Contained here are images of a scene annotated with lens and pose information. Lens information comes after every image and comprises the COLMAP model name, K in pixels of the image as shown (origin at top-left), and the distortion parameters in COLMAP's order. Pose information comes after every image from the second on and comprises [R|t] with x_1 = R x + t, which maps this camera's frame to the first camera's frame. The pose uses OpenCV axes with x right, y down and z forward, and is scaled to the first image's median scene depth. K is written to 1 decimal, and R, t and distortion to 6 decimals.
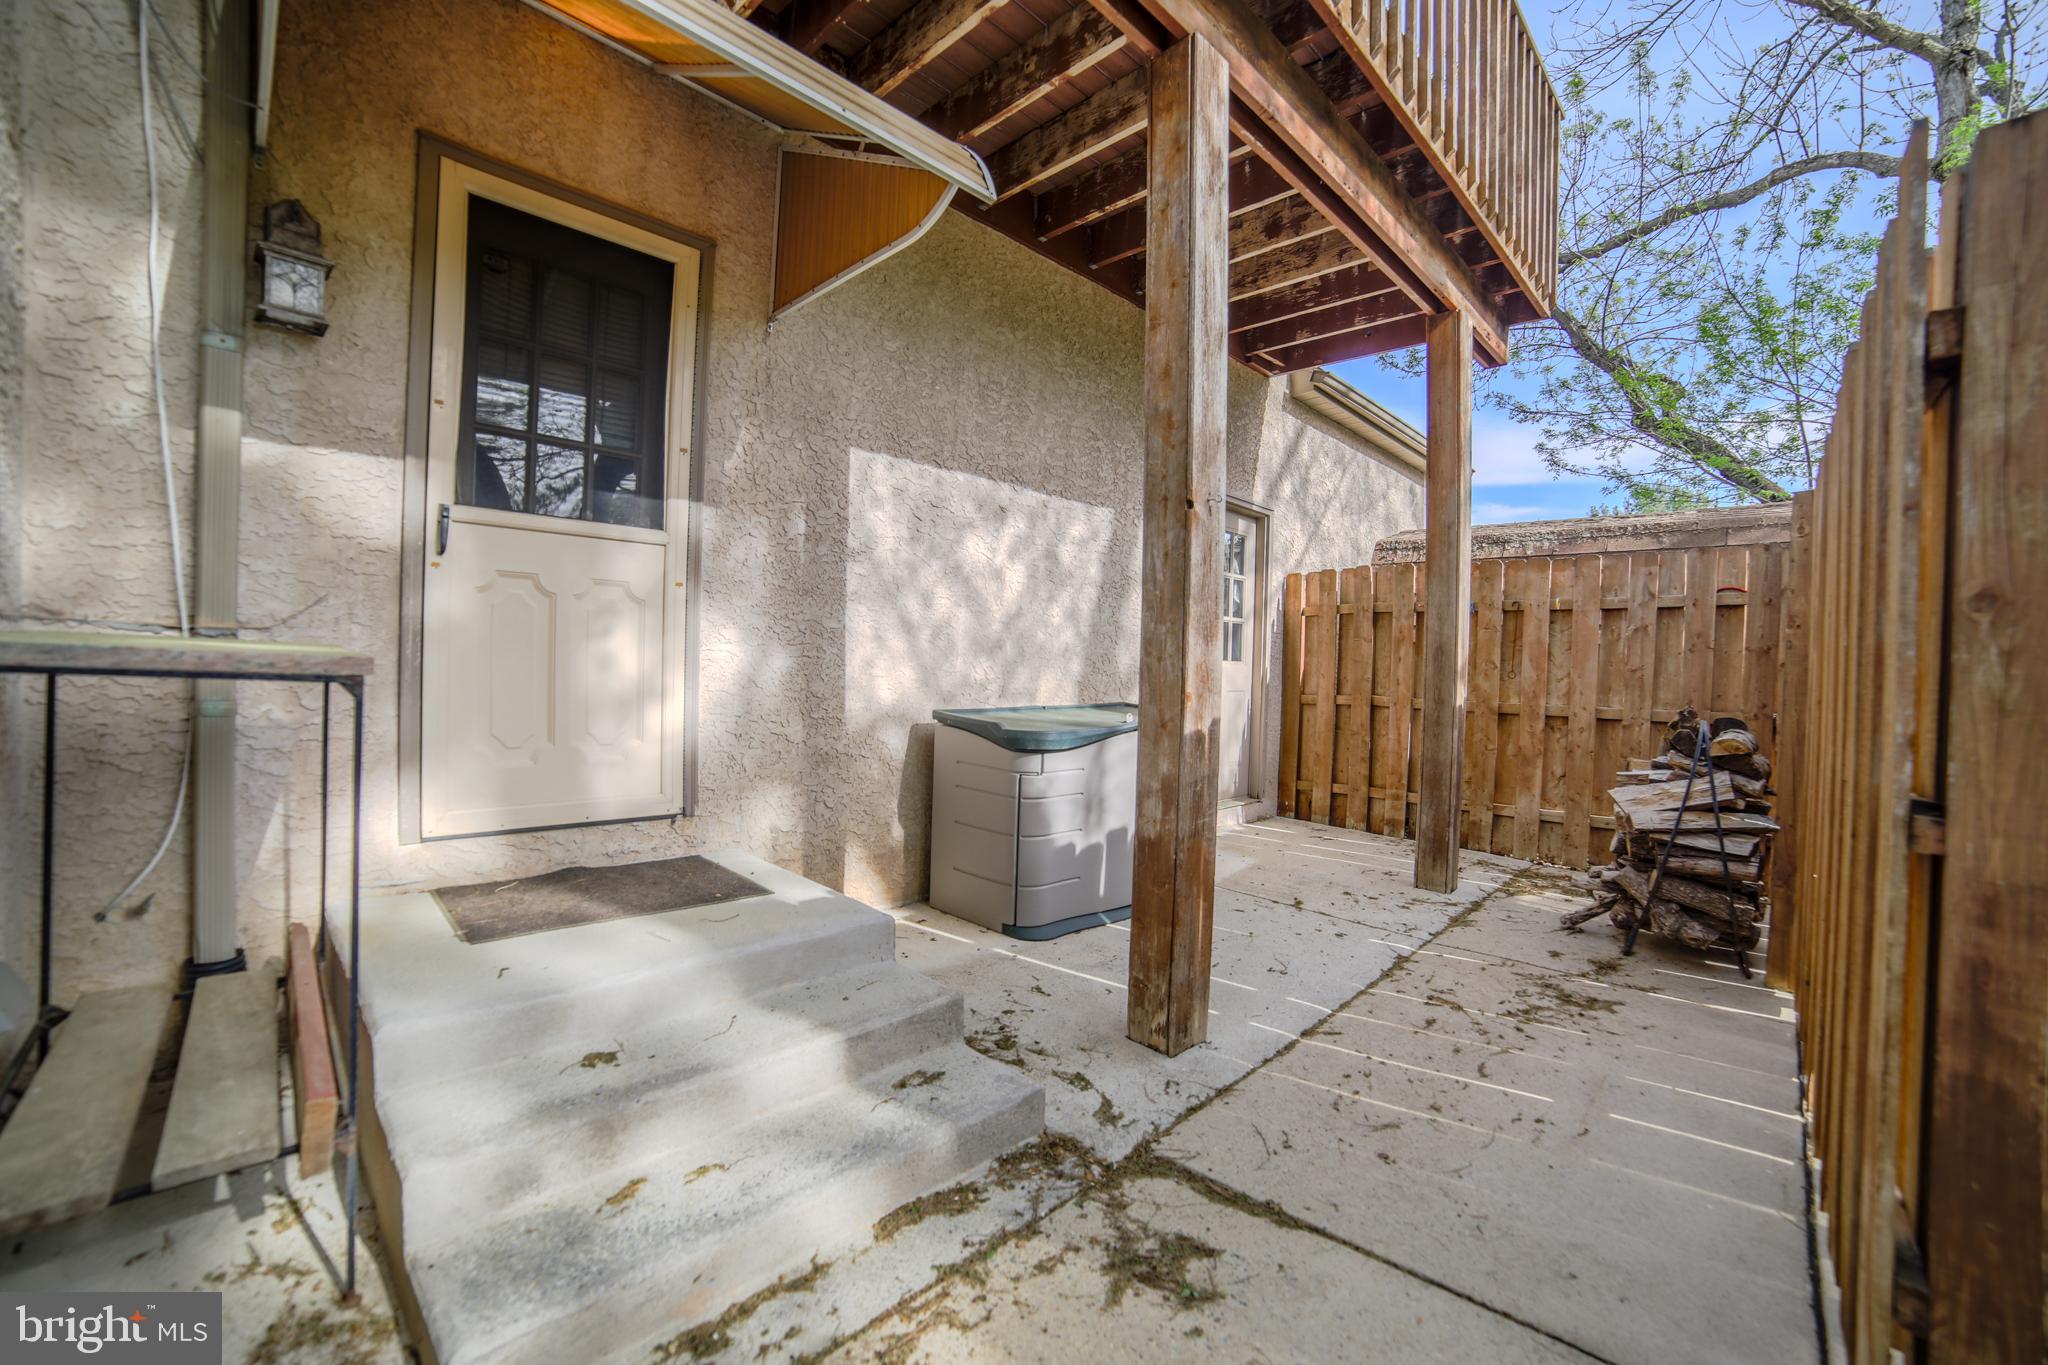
lens RADIAL K [[844.2, 0, 1019.0], [0, 844.2, 670.5], [0, 0, 1]] dist [-0.065176, 0.005375]
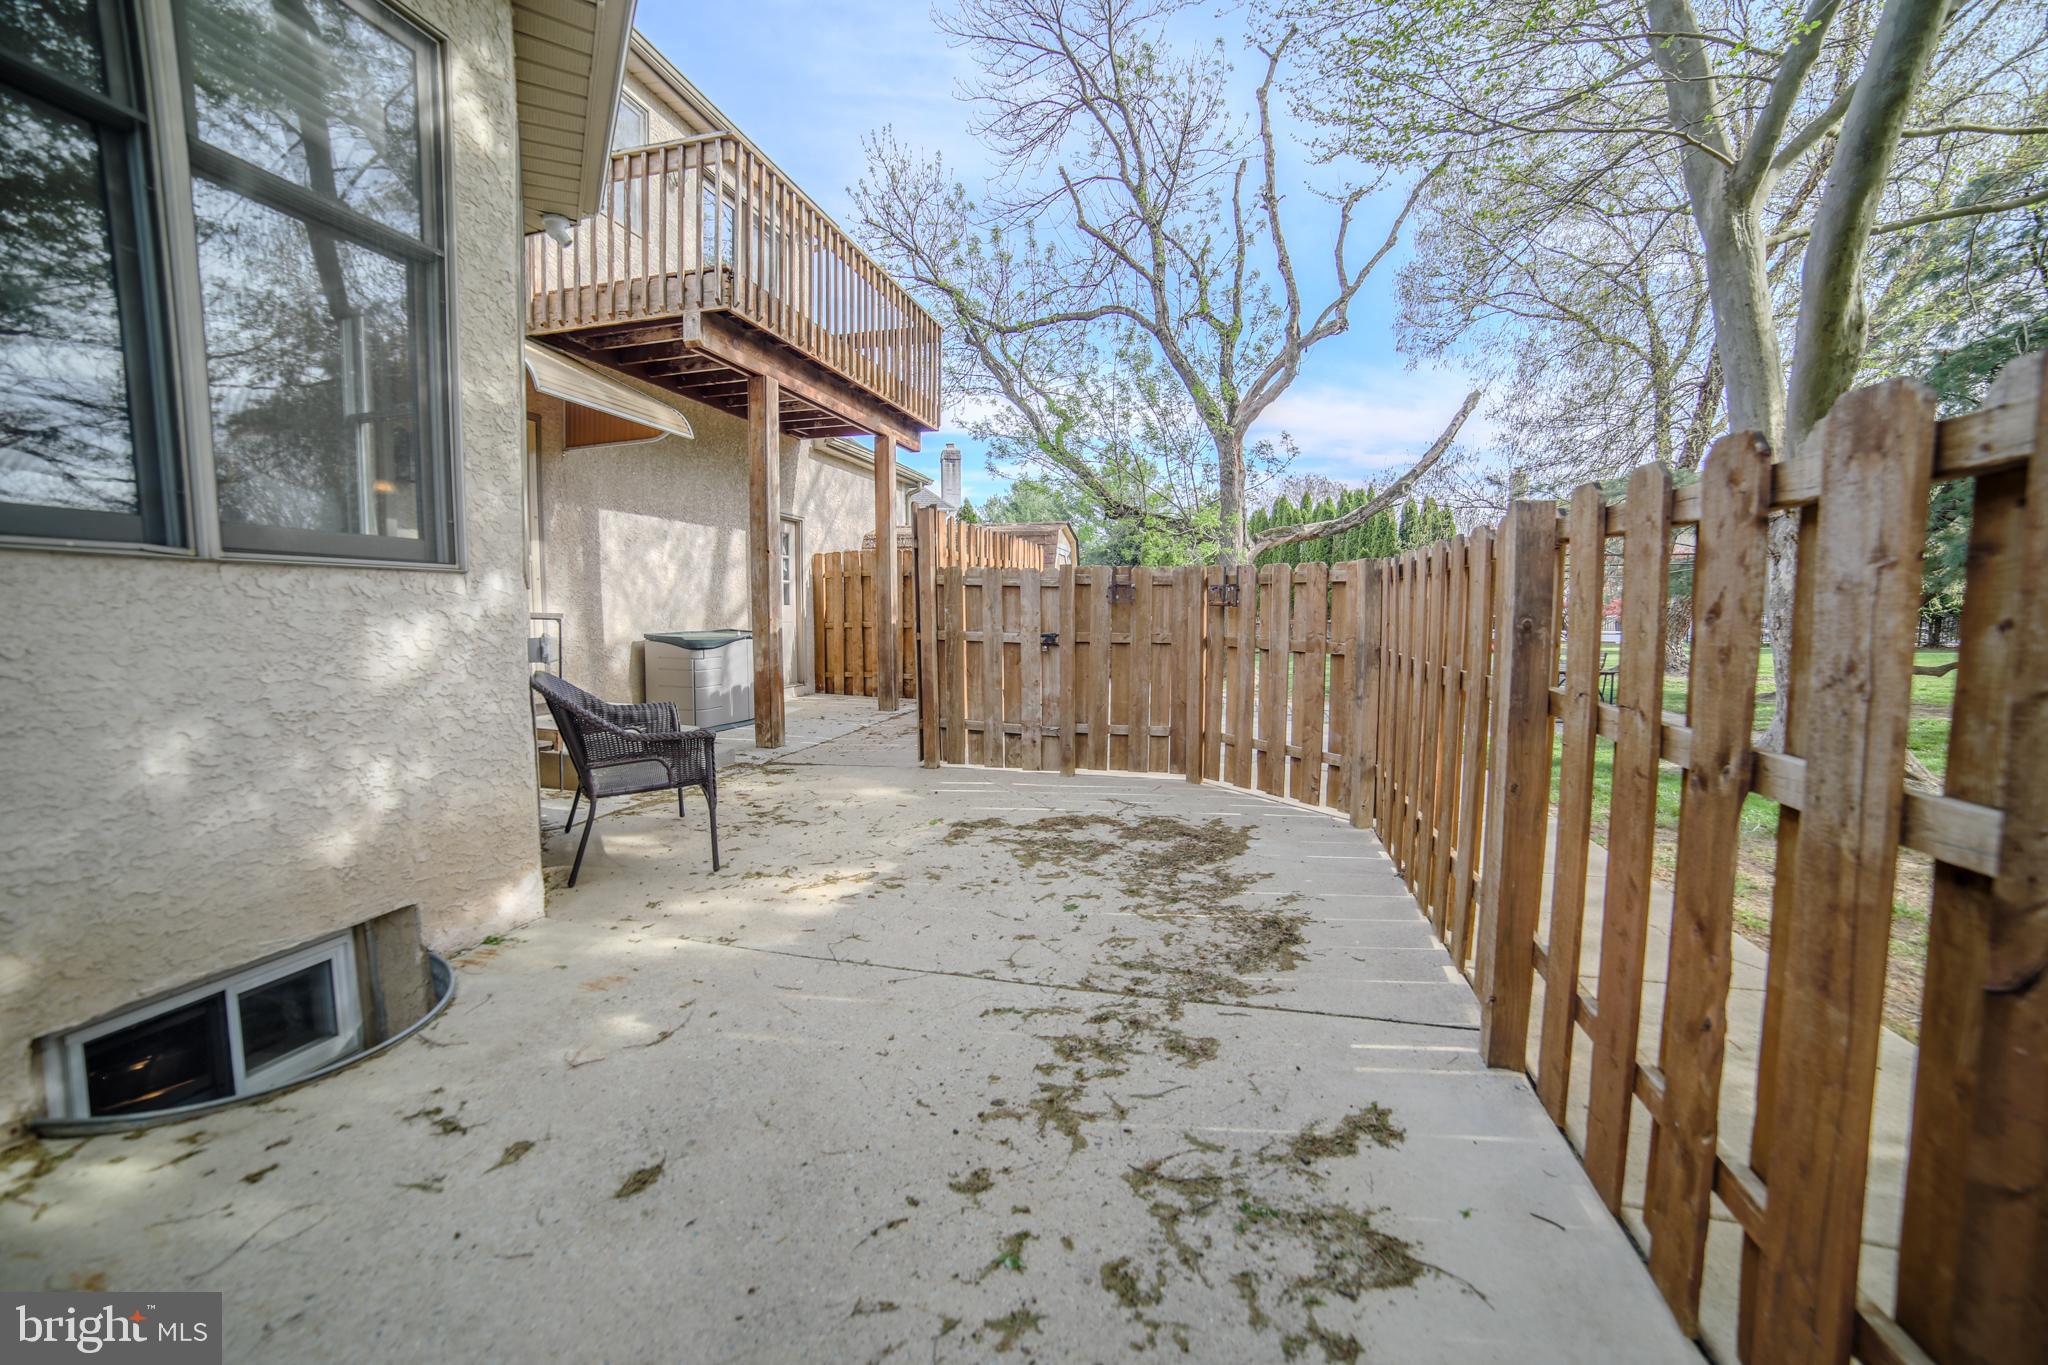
lens RADIAL K [[844.2, 0, 1027.6], [0, 844.2, 672.1], [0, 0, 1]] dist [-0.065176, 0.005375]
pose [[0.861411, -0.067103, 0.503457, -0.204516], [0.031154, 0.996348, 0.079494, 0.003514], [-0.506953, -0.052792, 0.860356, -0.784181]]
